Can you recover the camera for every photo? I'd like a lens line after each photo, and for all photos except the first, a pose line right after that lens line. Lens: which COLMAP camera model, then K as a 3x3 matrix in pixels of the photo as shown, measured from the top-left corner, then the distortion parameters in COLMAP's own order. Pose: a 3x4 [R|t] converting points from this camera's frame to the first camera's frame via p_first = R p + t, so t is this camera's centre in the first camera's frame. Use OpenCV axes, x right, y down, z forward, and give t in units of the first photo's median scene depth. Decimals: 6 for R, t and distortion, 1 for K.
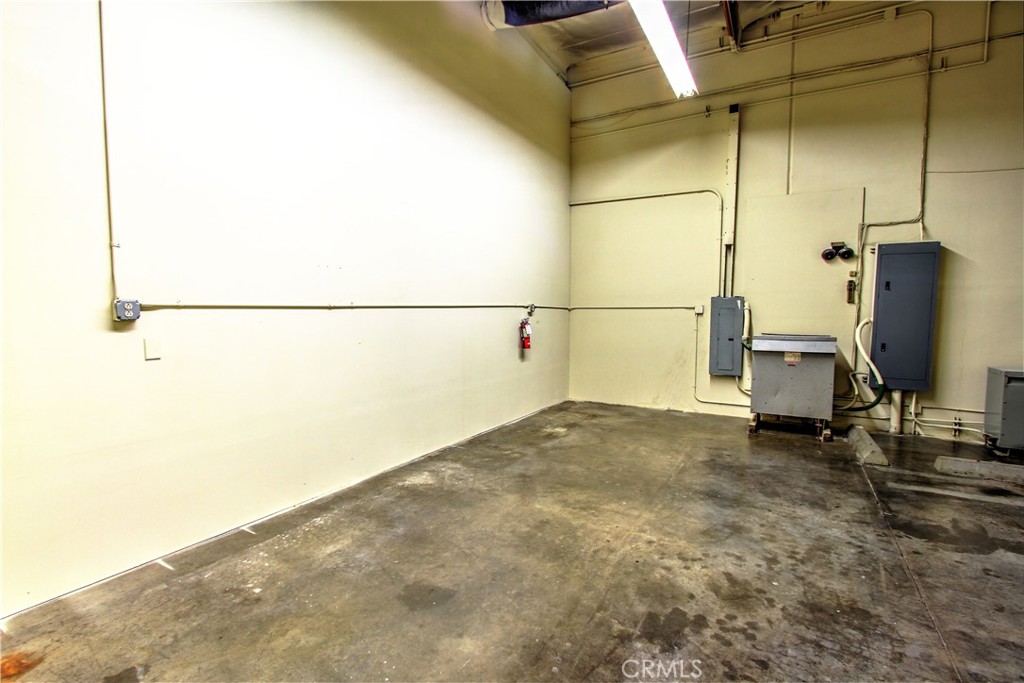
lens RADIAL K [[468.8, 0, 515.6], [0, 468.8, 343.3], [0, 0, 1]] dist [-0.015168, -0.000939]
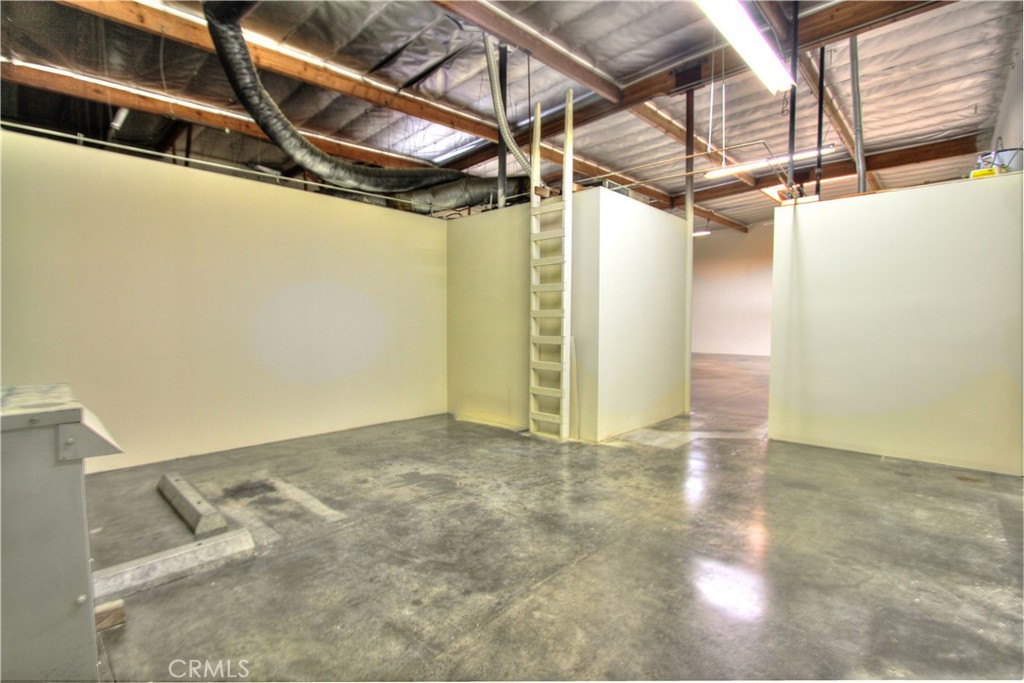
lens RADIAL K [[468.8, 0, 510.1], [0, 468.8, 342.8], [0, 0, 1]] dist [-0.015168, -0.000939]
pose [[-0.974563, -0.014332, 0.223656, 0.348061], [0.009839, 0.994255, 0.106585, -0.135900], [-0.223898, 0.106075, -0.968823, 2.029856]]
